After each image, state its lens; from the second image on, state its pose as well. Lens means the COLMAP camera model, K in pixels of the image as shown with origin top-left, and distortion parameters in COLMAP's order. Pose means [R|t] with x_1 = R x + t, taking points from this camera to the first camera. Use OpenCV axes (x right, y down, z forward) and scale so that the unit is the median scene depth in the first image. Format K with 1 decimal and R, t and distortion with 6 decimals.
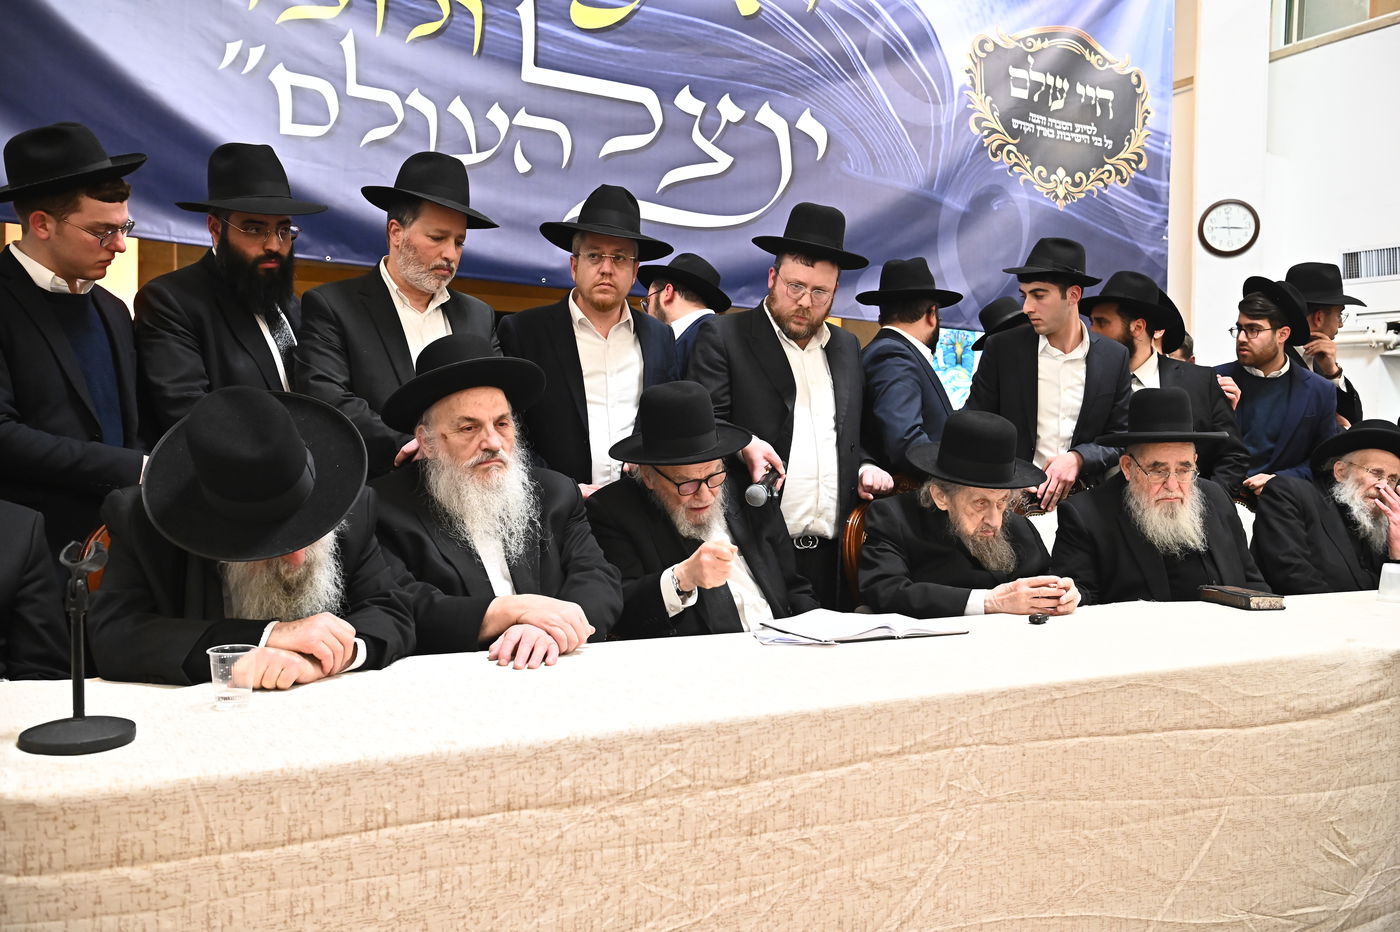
lens RADIAL K [[1171.5, 0, 697.6], [0, 1171.5, 468.0], [0, 0, 1]] dist [-0.046418, 0.056632]
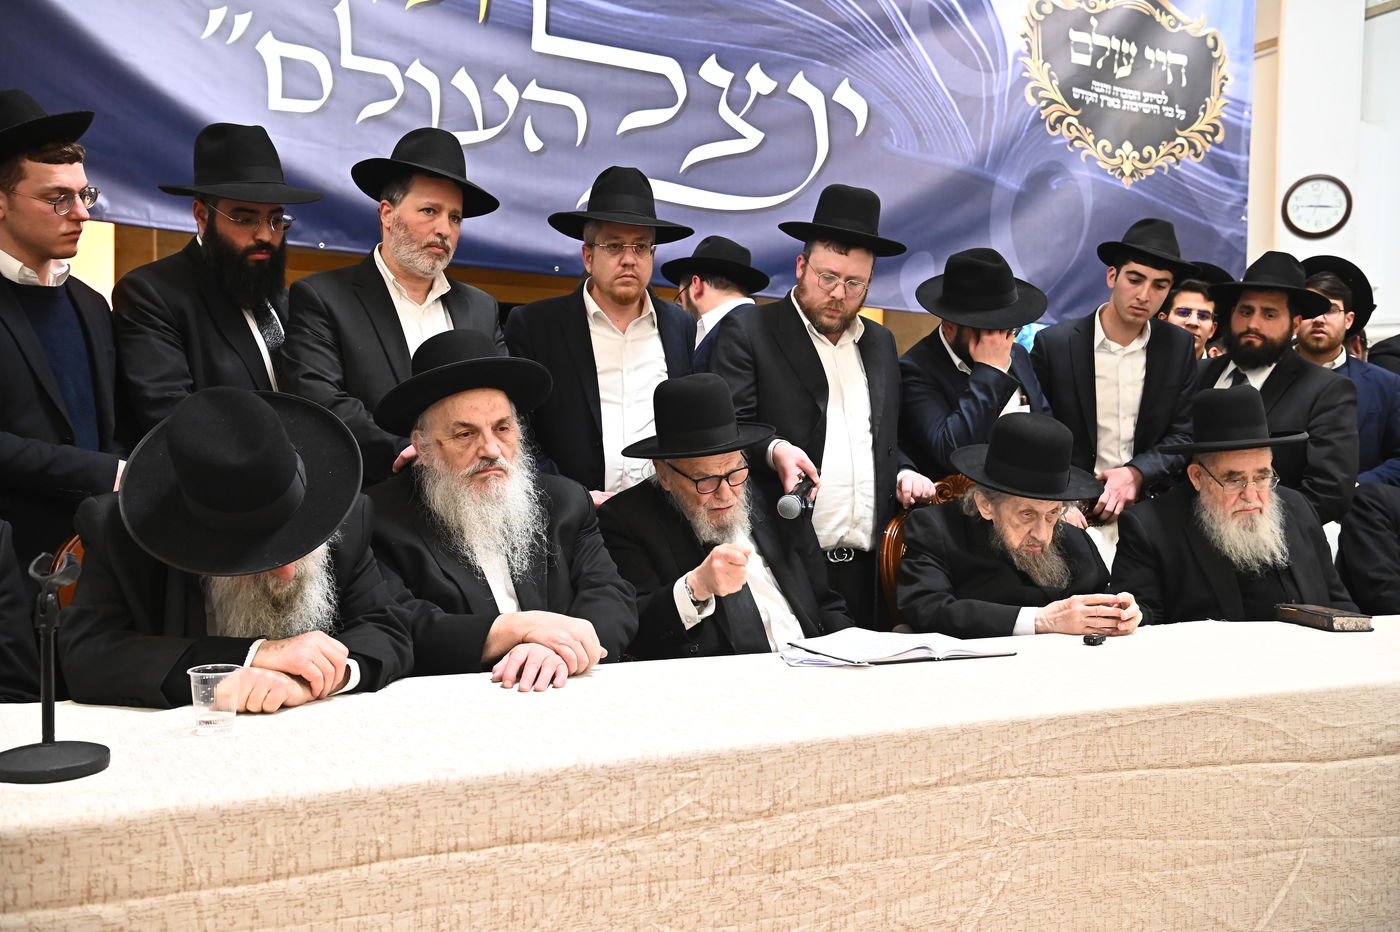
lens RADIAL K [[1289.3, 0, 700.0], [0, 1289.3, 466.0], [0, 0, 1]] dist [-0.024633, 0.085187]
pose [[0.999767, 0.000125, -0.021590, 0.002846], [-0.000253, 0.999983, -0.005894, -0.000115], [0.021589, 0.005898, 0.999750, -0.005873]]
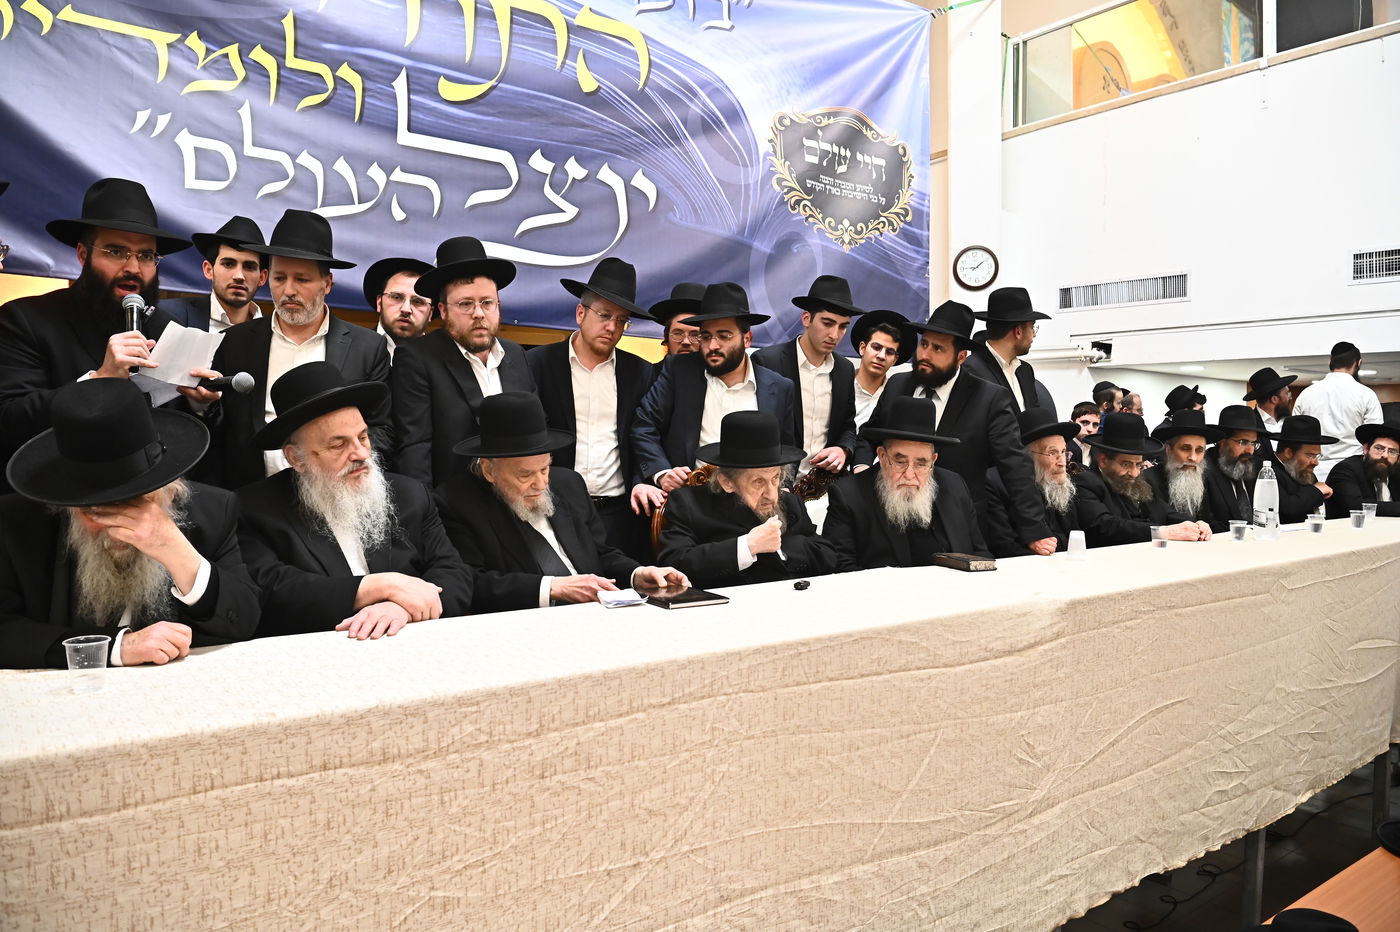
lens RADIAL K [[959.6, 0, 700.0], [0, 959.6, 466.0], [0, 0, 1]] dist [-0.077803, 0.019210]
pose [[0.991681, -0.021980, 0.126833, 0.028422], [0.021363, 0.999752, 0.006220, -0.002952], [-0.126938, -0.003459, 0.991905, 0.003600]]
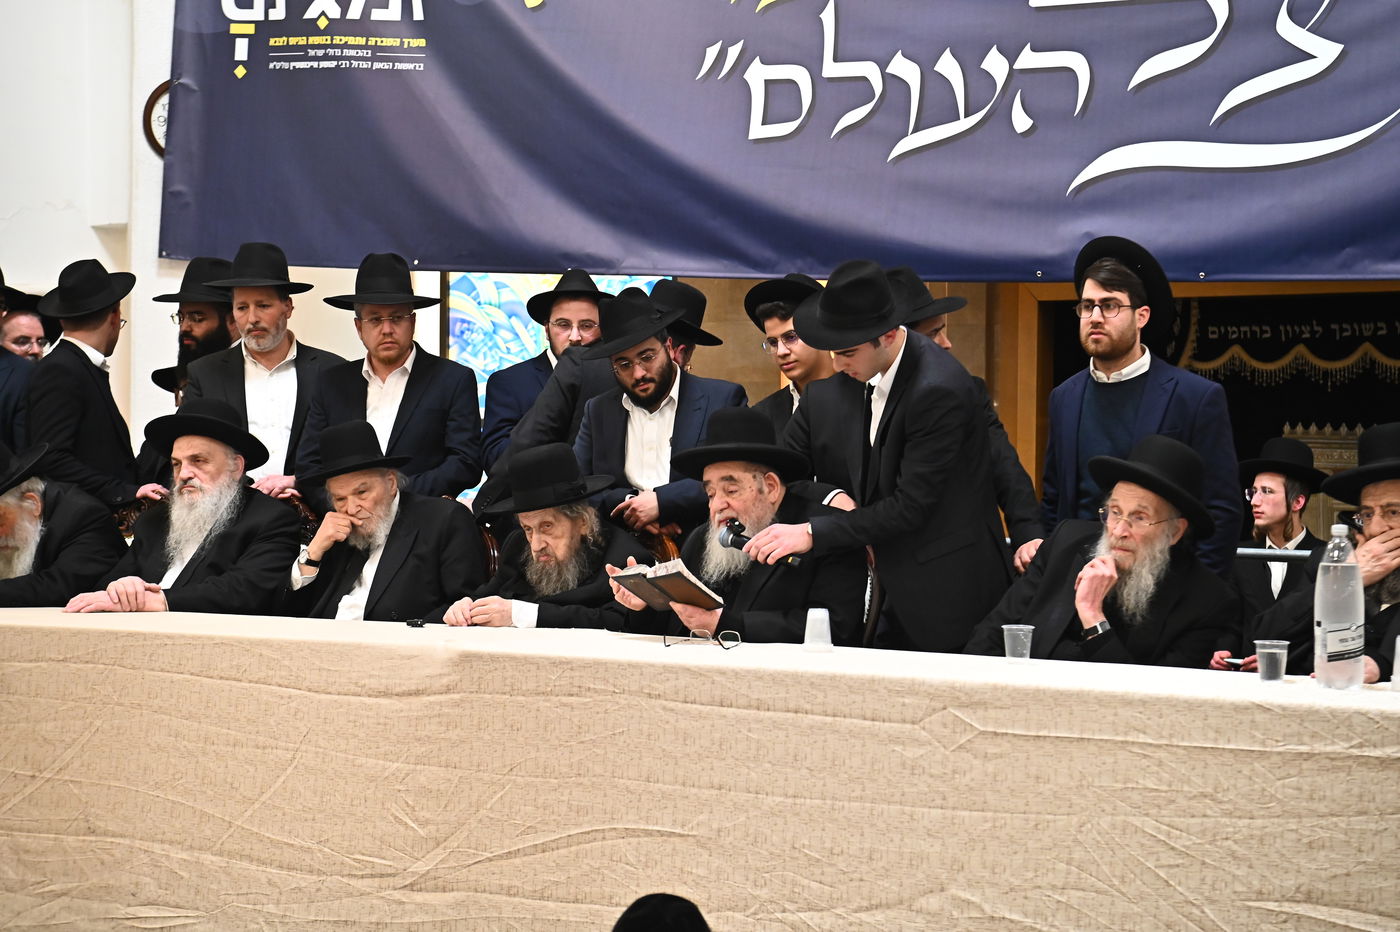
lens RADIAL K [[2623.8, 0, 700.0], [0, 2623.8, 466.0], [0, 0, 1]] dist [0.329029, -0.103083]
pose [[0.524281, -0.012462, -0.851454, 1.289734], [-0.027789, 0.999110, -0.031734, 0.023568], [0.851092, 0.040299, 0.523468, -0.066209]]
